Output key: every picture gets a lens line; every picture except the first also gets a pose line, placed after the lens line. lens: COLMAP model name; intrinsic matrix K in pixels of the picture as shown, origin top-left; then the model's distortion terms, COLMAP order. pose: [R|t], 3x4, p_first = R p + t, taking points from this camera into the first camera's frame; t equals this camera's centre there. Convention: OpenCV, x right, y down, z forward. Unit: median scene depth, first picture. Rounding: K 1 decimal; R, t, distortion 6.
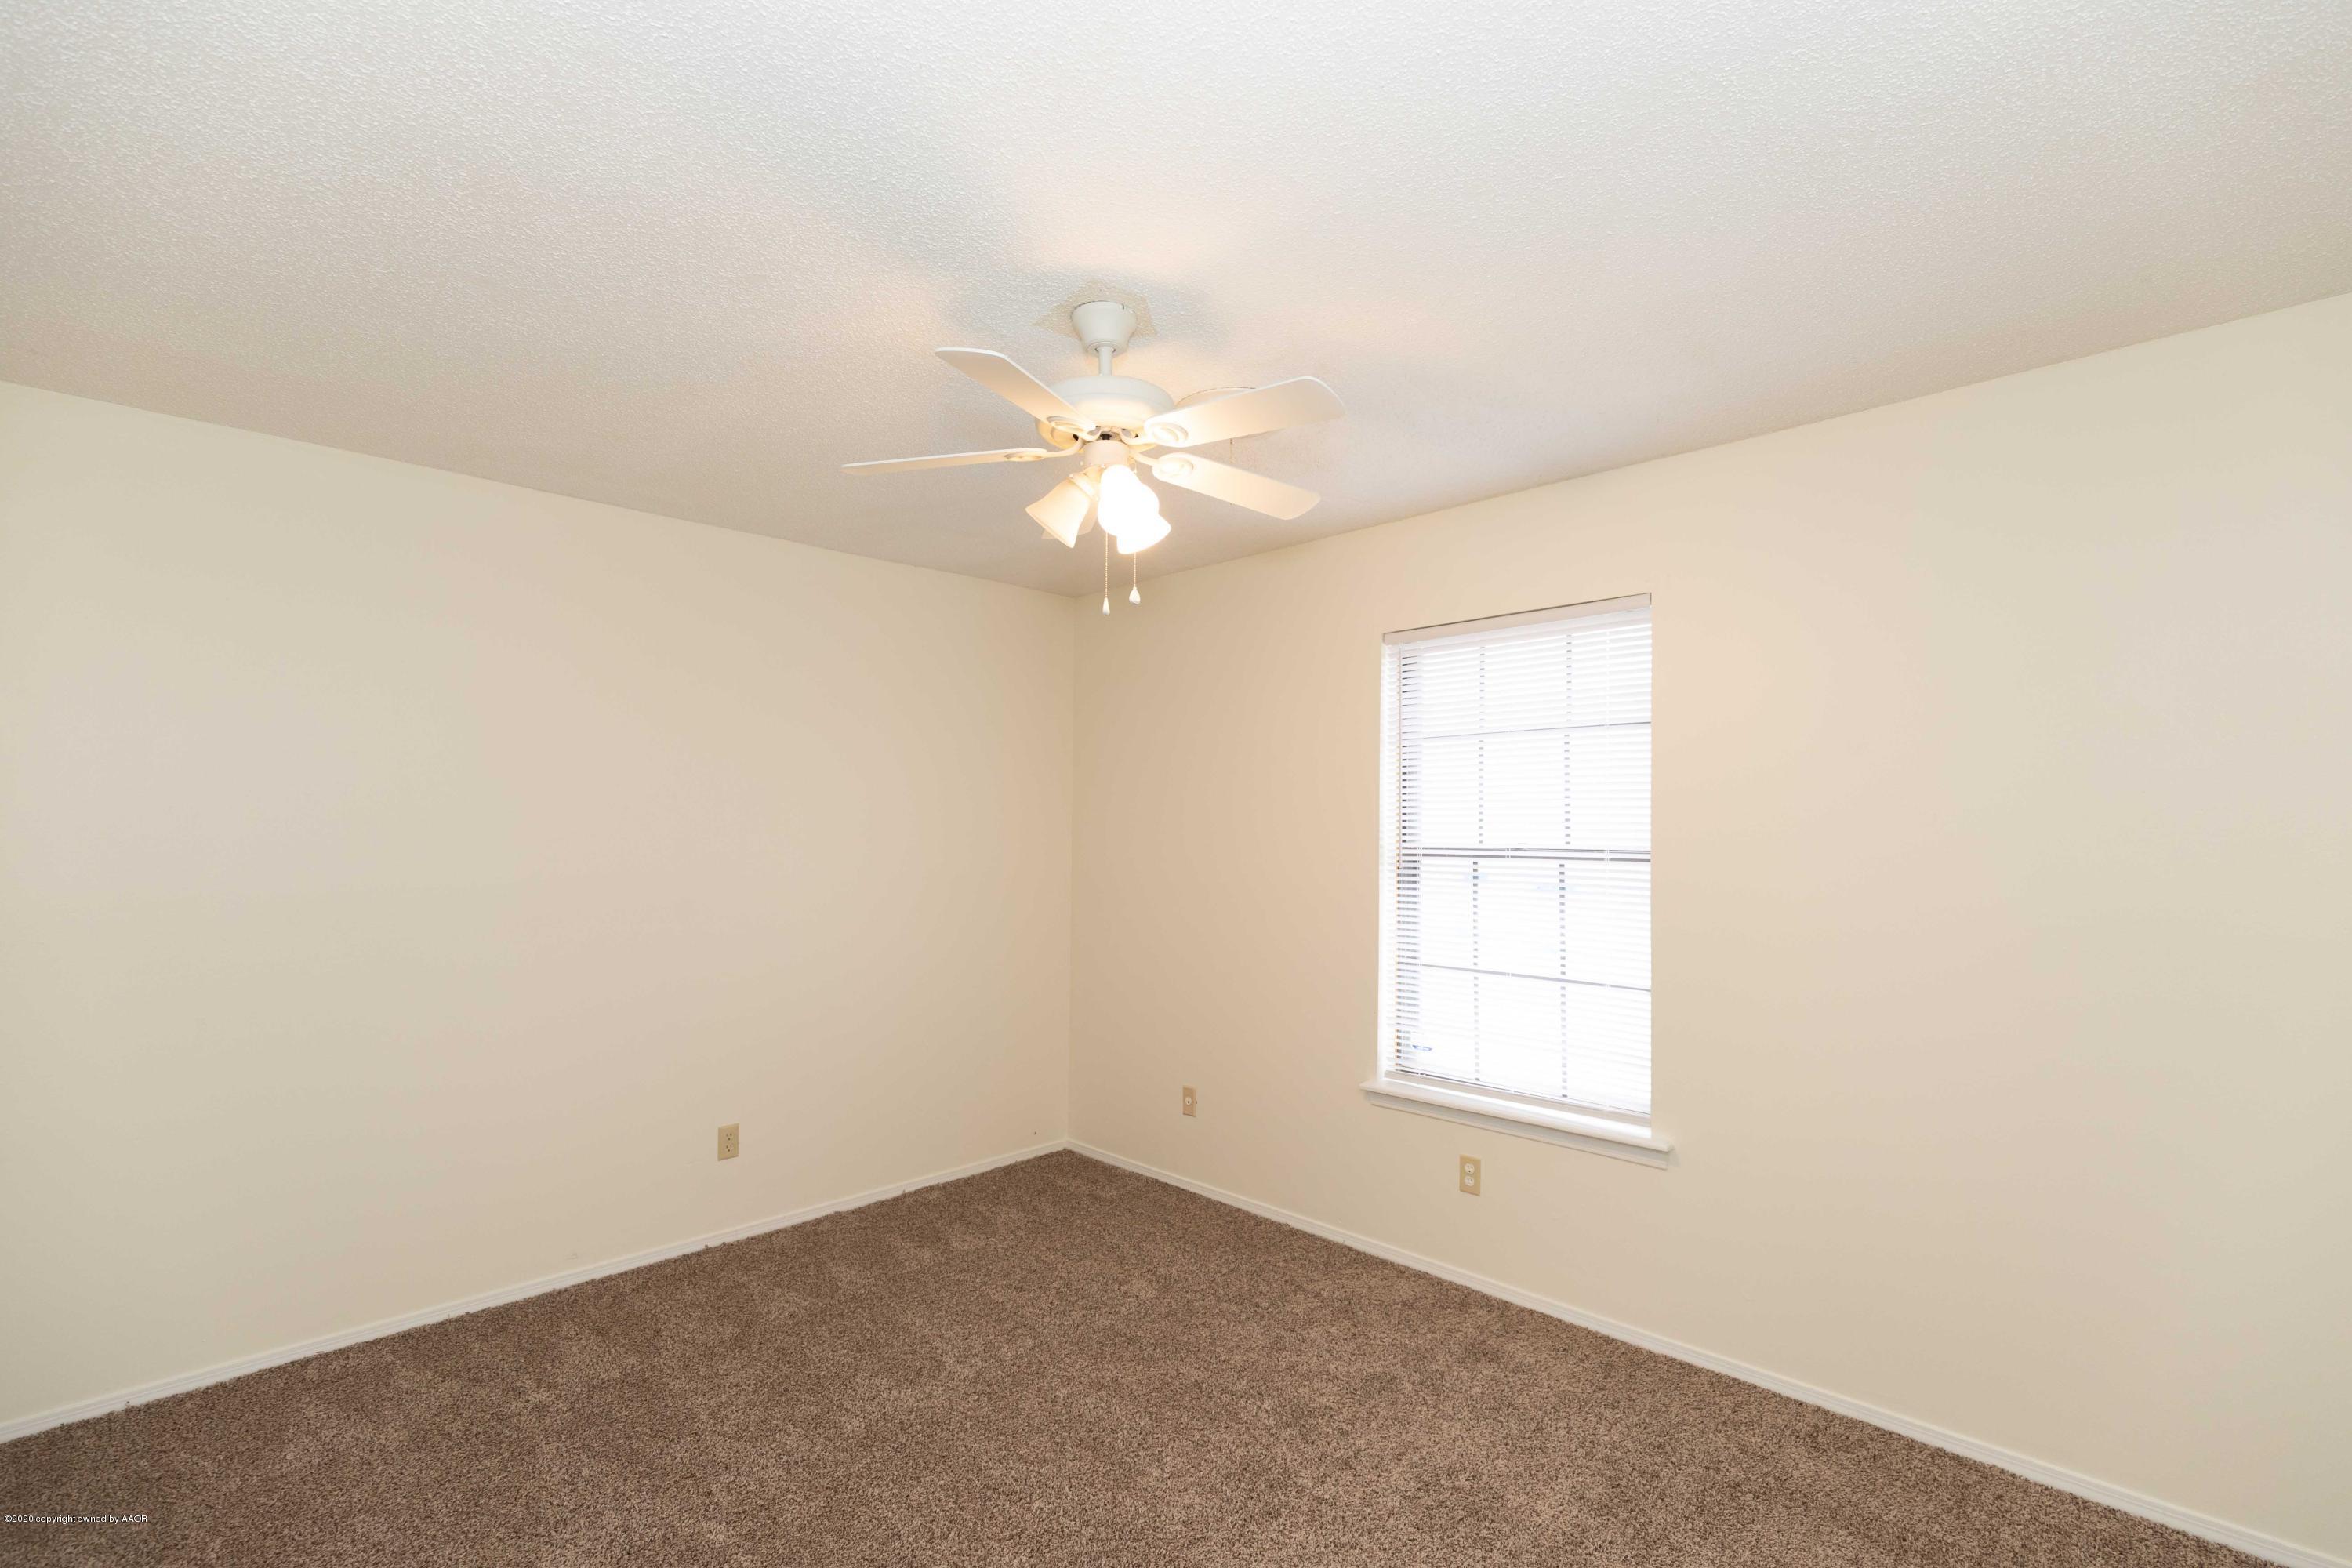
lens RADIAL K [[1055.8, 0, 1179.6], [0, 1055.8, 794.0], [0, 0, 1]] dist [0.001641, 0.000005]
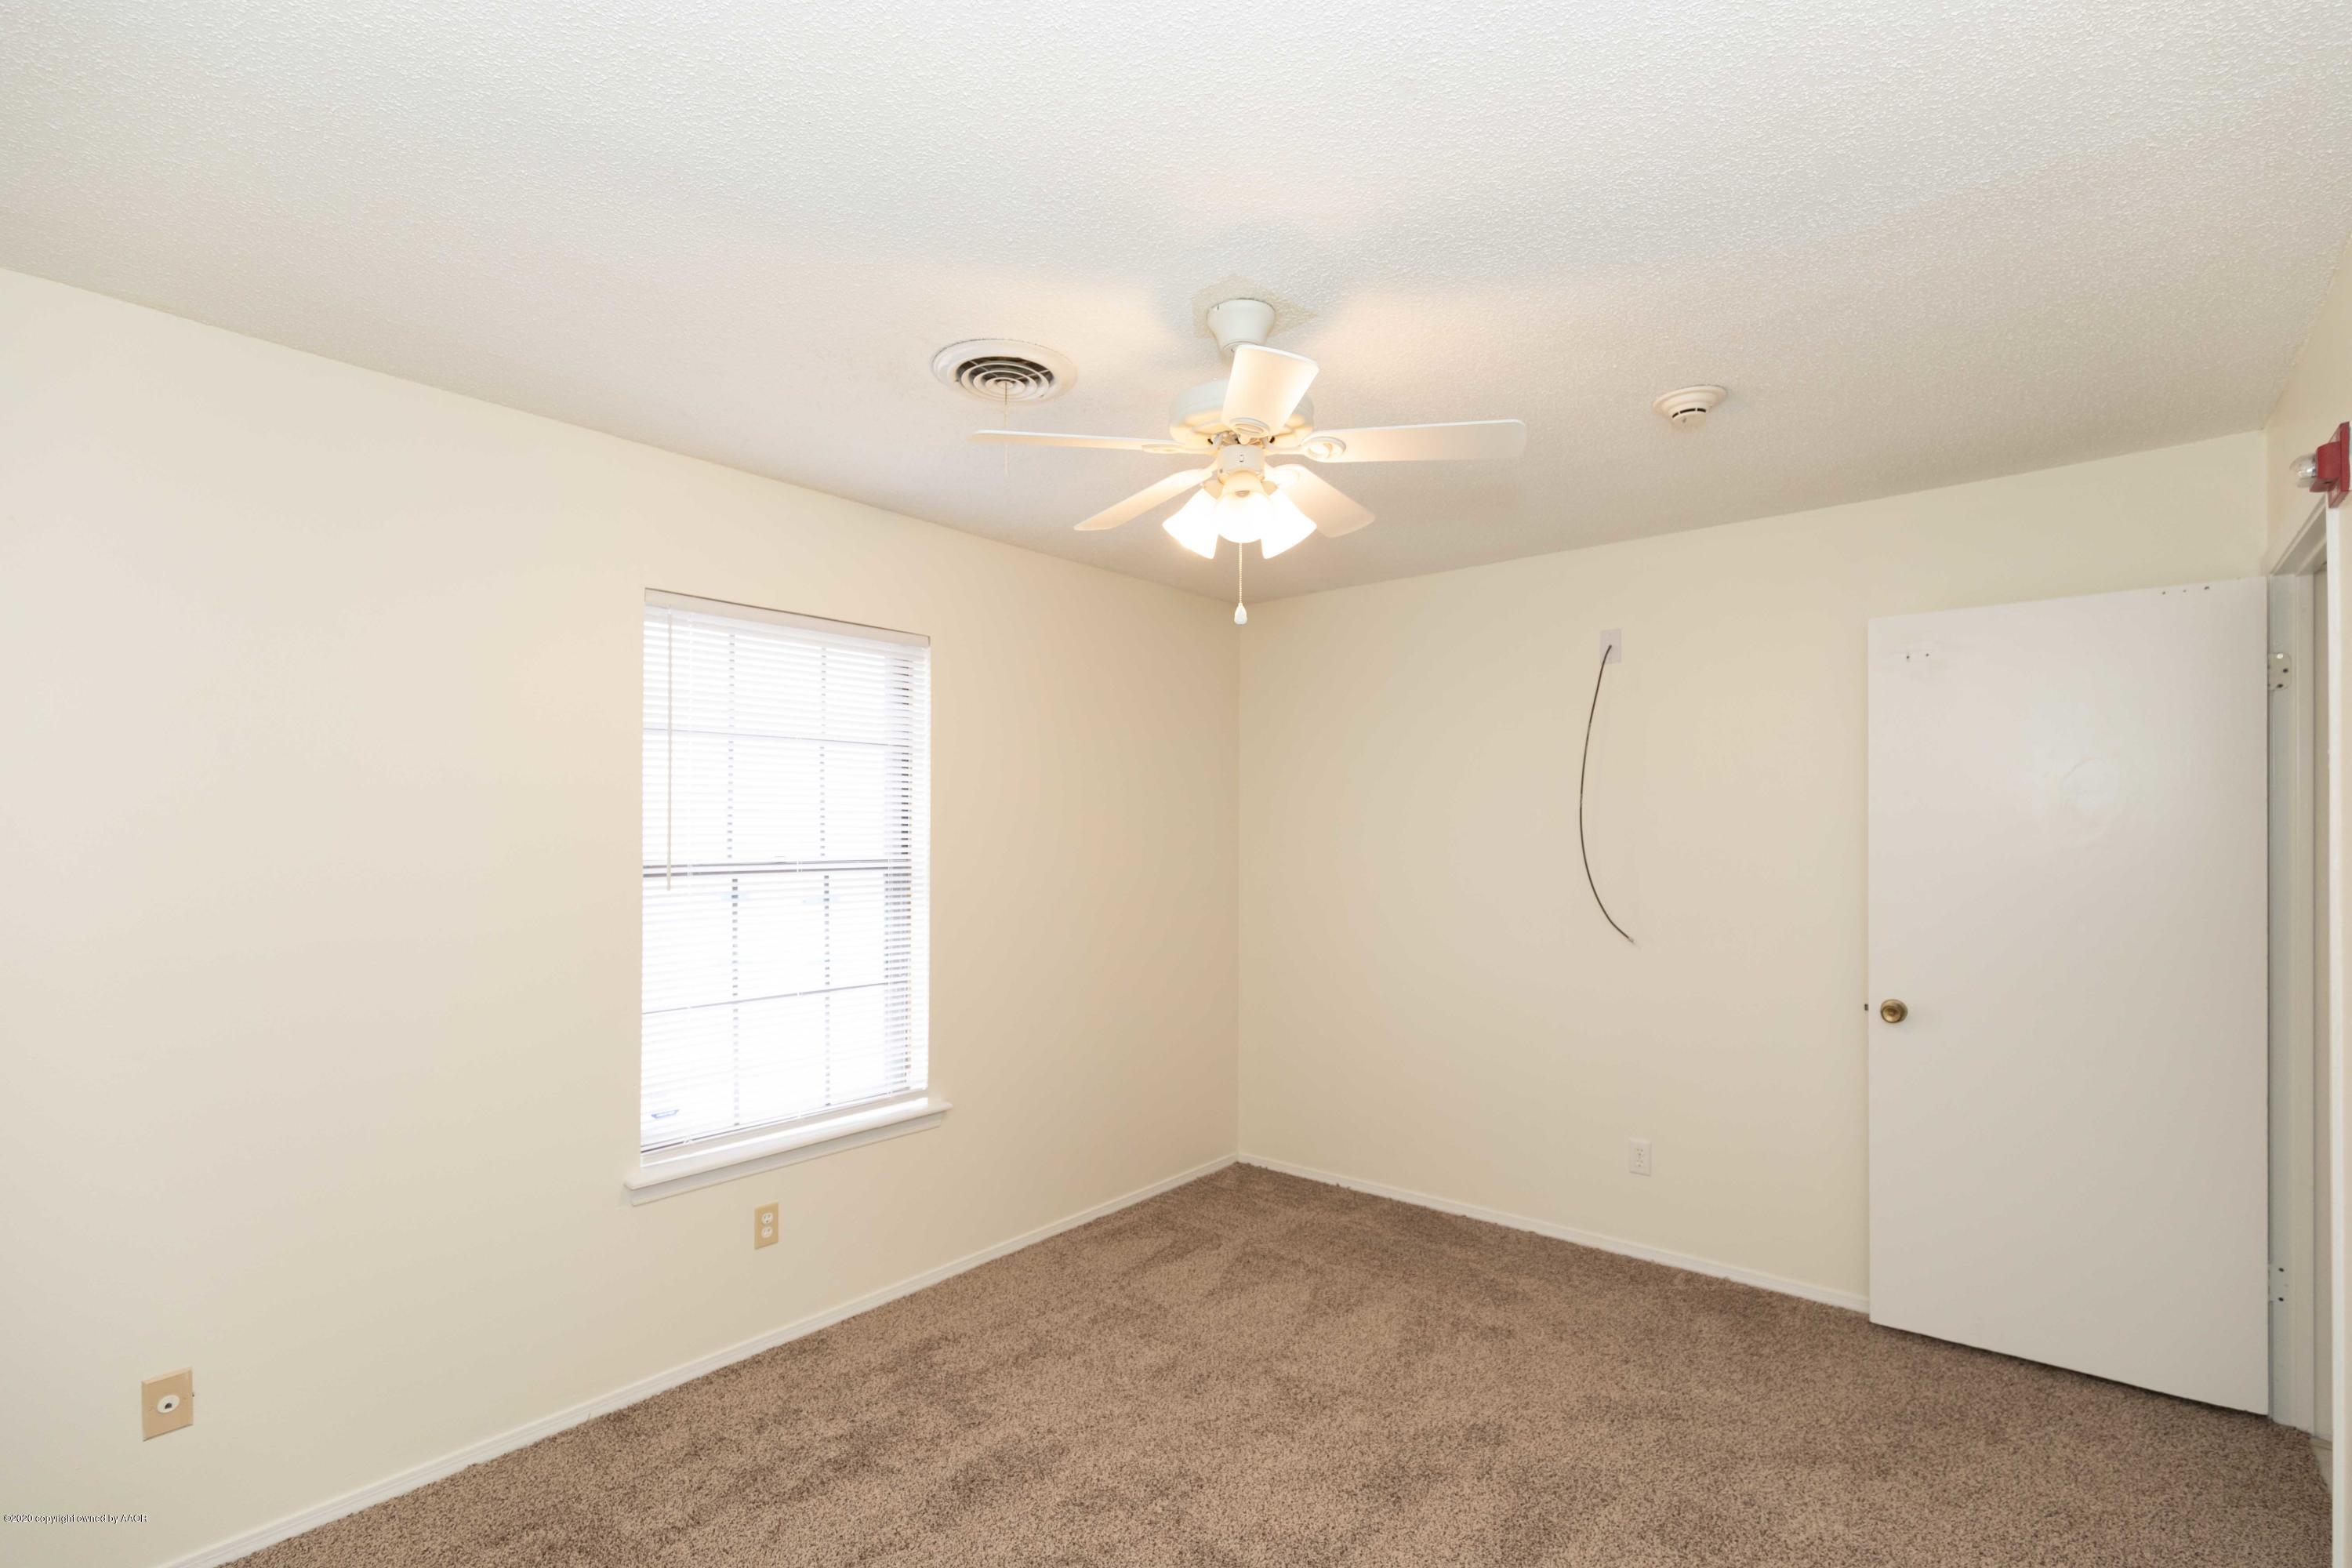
lens RADIAL K [[1188.8, 0, 1176.7], [0, 1188.8, 819.1], [0, 0, 1]] dist [0.001754, 0.000083]
pose [[-0.135954, 0.013254, 0.990626, -0.783126], [-0.025849, 0.999523, -0.016921, 0.022533], [-0.990378, -0.027907, -0.135546, 0.801583]]
